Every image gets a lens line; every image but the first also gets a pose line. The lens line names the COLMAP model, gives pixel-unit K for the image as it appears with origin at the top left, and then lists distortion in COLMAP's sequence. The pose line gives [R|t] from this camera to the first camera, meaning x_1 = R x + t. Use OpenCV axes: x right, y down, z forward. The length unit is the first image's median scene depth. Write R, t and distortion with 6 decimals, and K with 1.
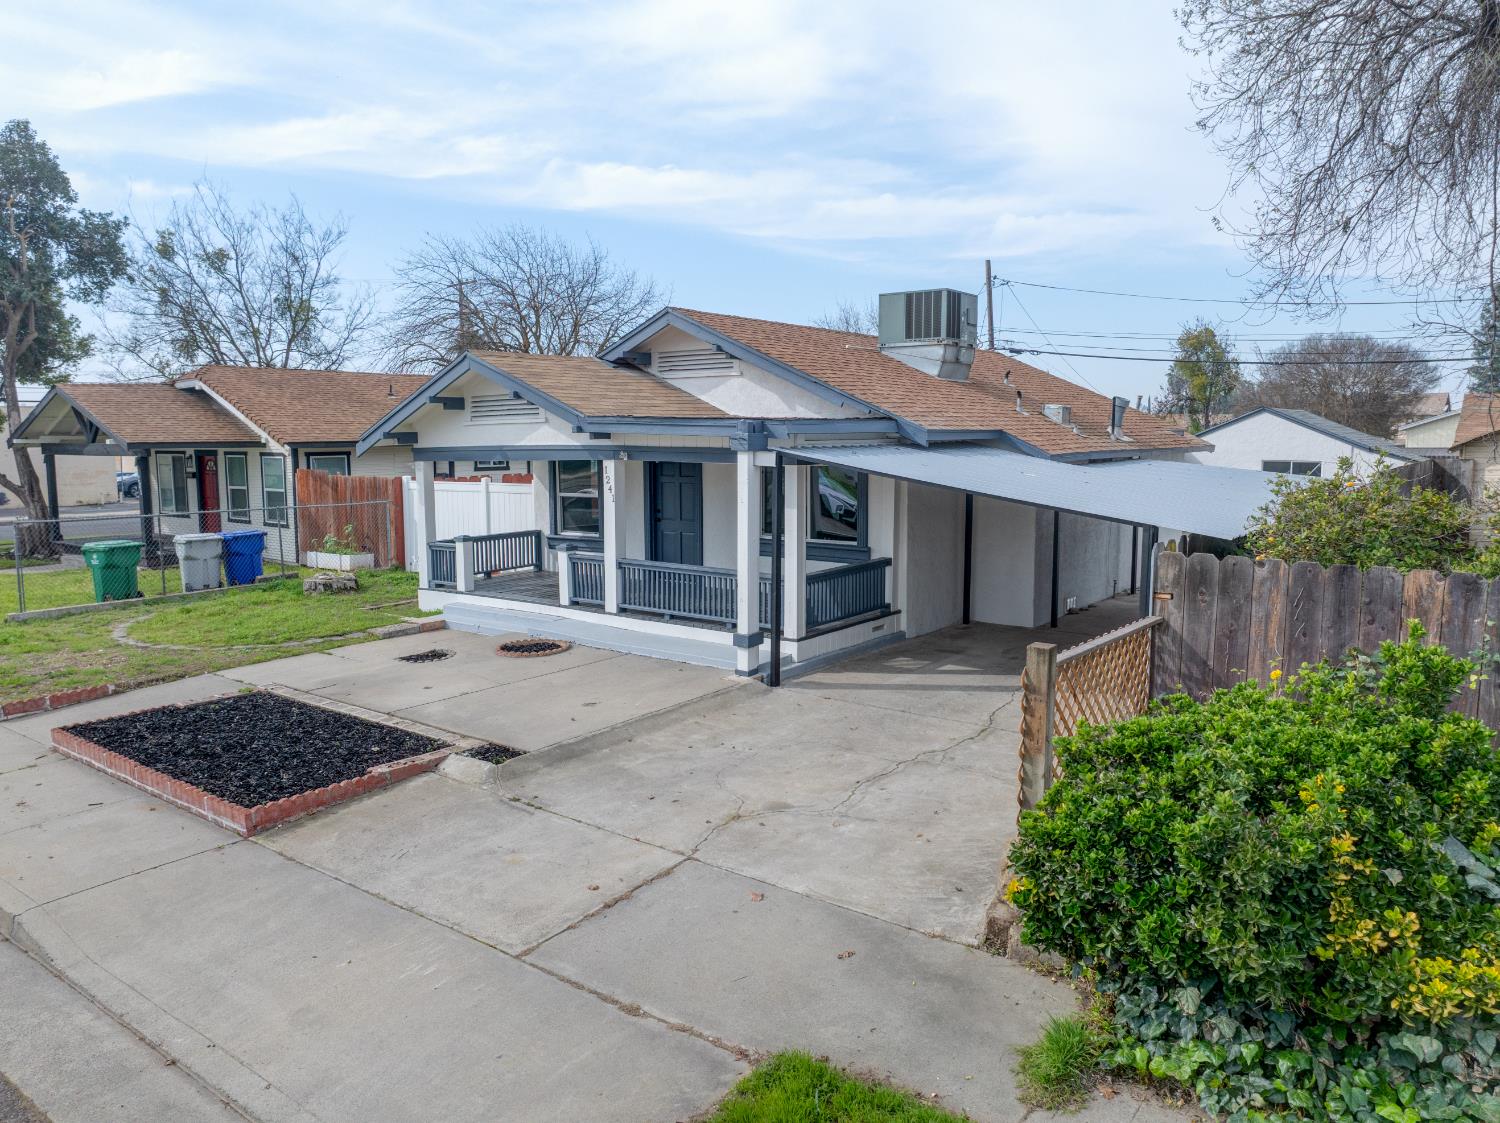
lens RADIAL K [[1117.2, 0, 710.1], [0, 1117.2, 562.8], [0, 0, 1]] dist [-0.038508, -0.000132]
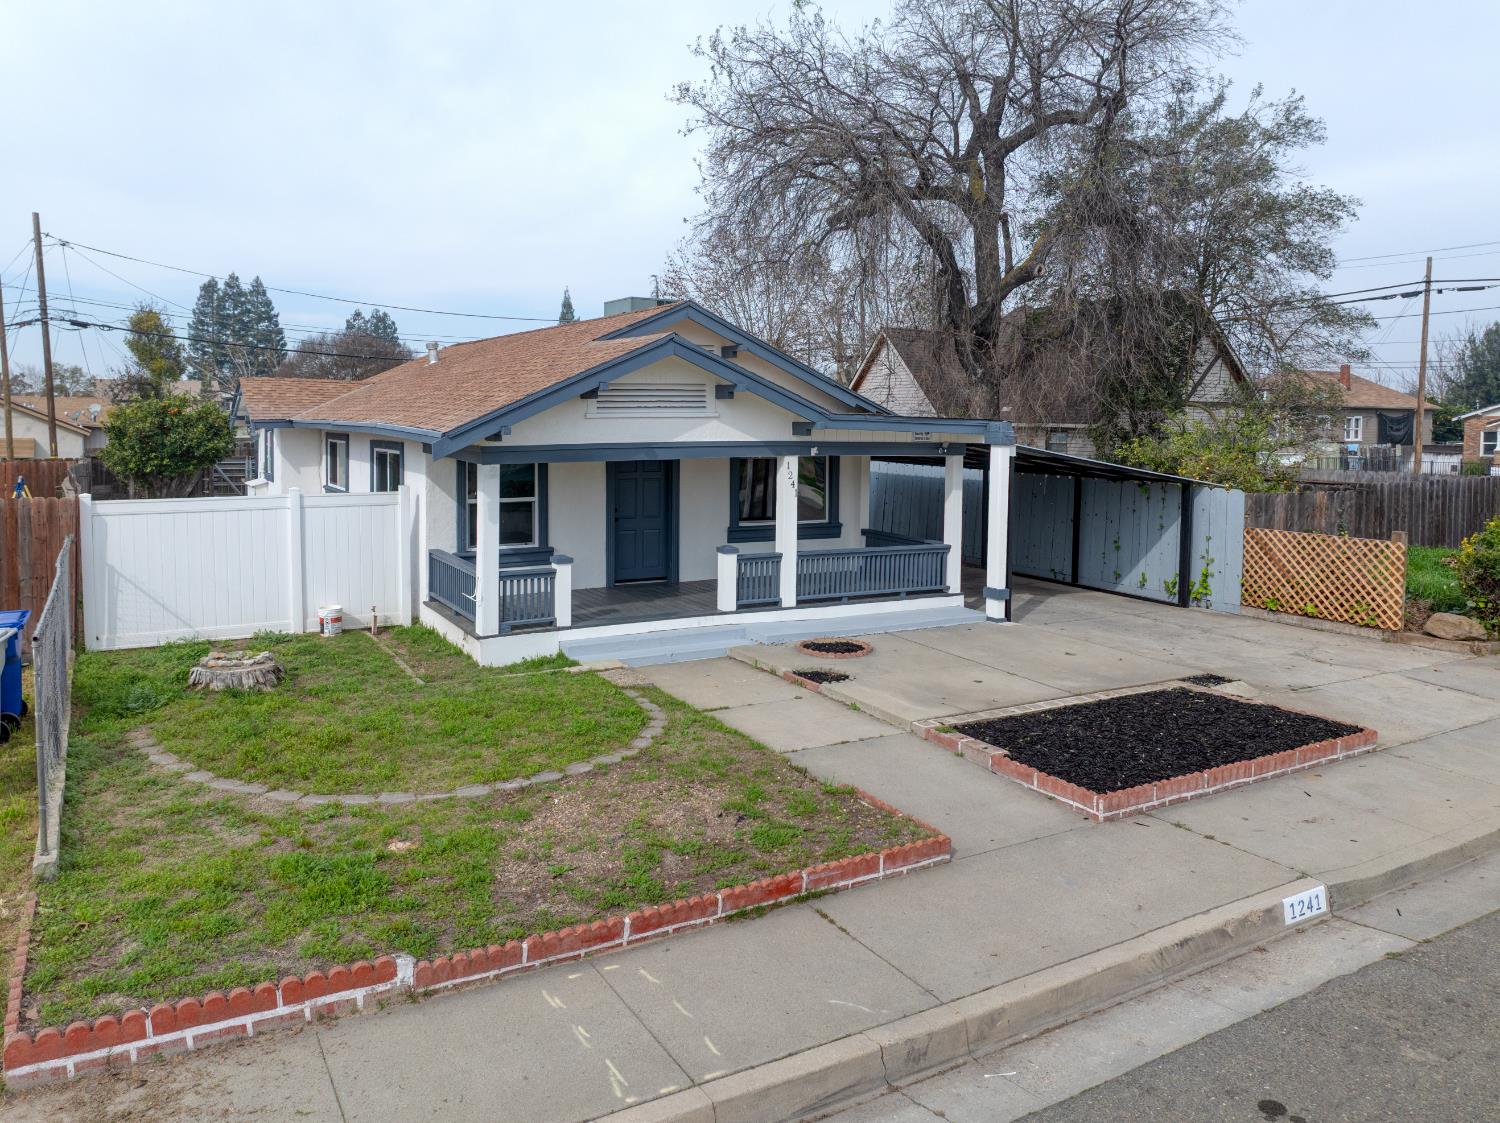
lens RADIAL K [[1120.4, 0, 749.6], [0, 1120.4, 489.0], [0, 0, 1]] dist [-0.037809, -0.000205]
pose [[0.346957, -0.049887, 0.936553, -1.098779], [0.096333, 0.995198, 0.017323, -0.086553], [-0.932920, 0.084211, 0.350097, 0.711941]]
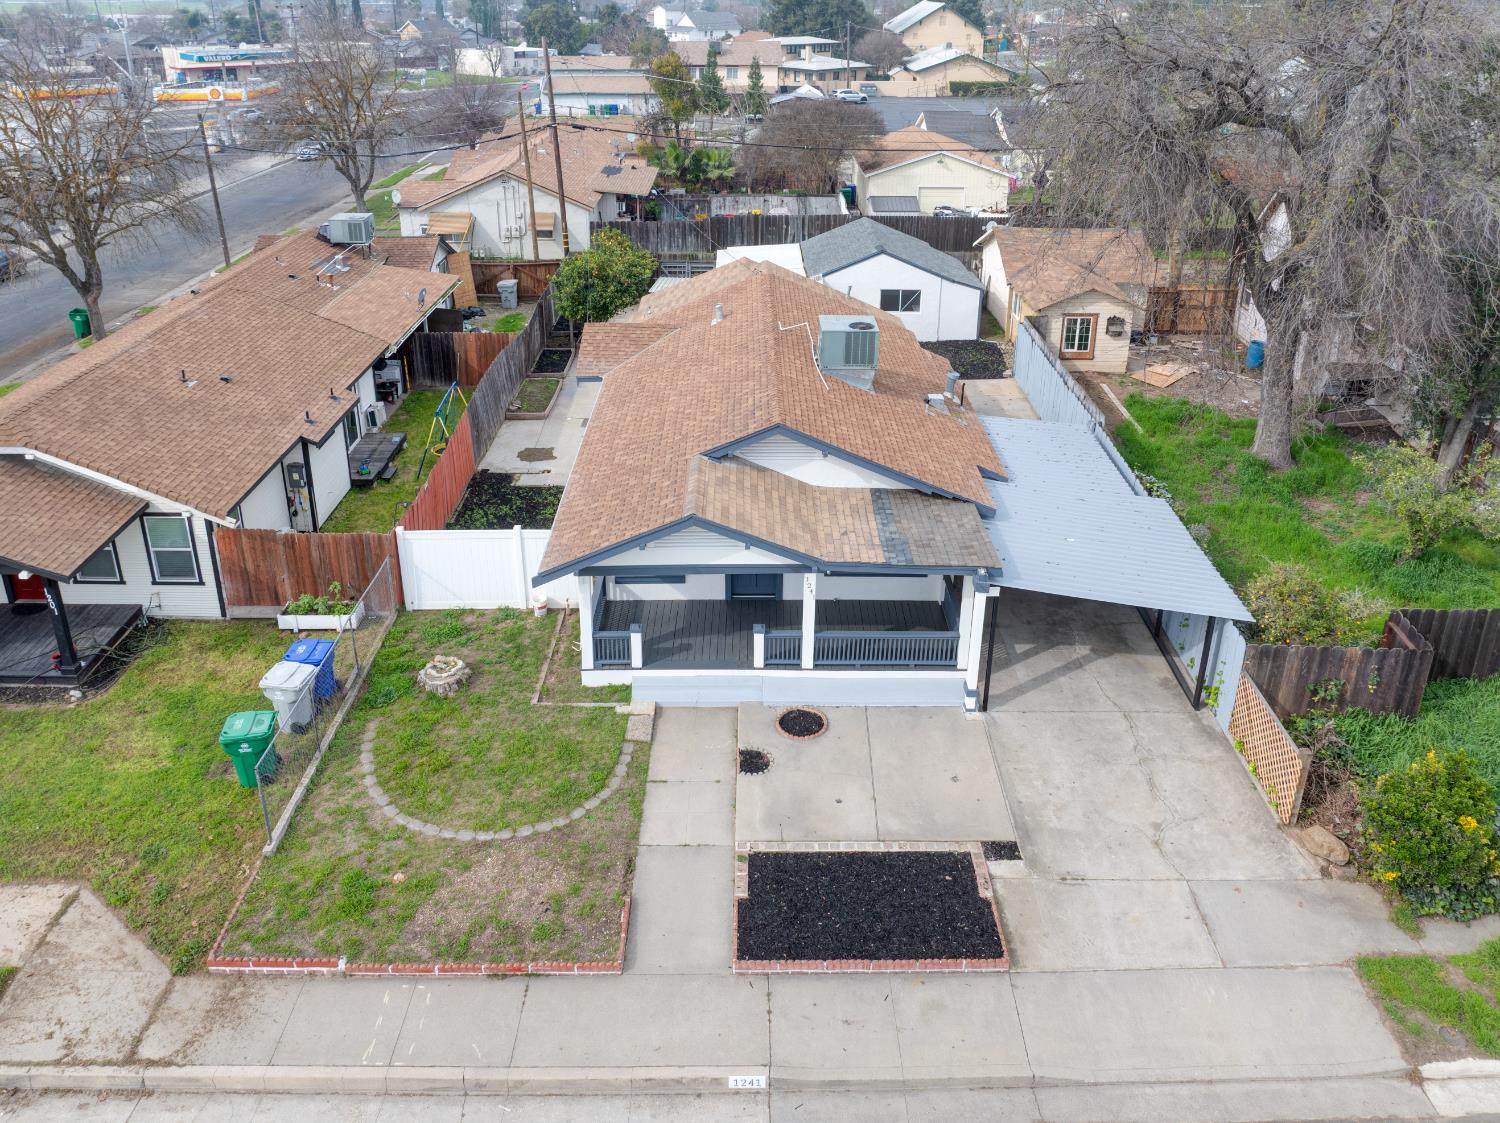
lens RADIAL K [[1180.8, 0, 789.7], [0, 1180.8, 425.2], [0, 0, 1]] dist [-0.039854, -0.000371]
pose [[0.760371, -0.227057, 0.608507, -0.991003], [0.055976, 0.956325, 0.286894, -0.711804], [-0.647072, -0.184084, 0.739872, -0.023110]]
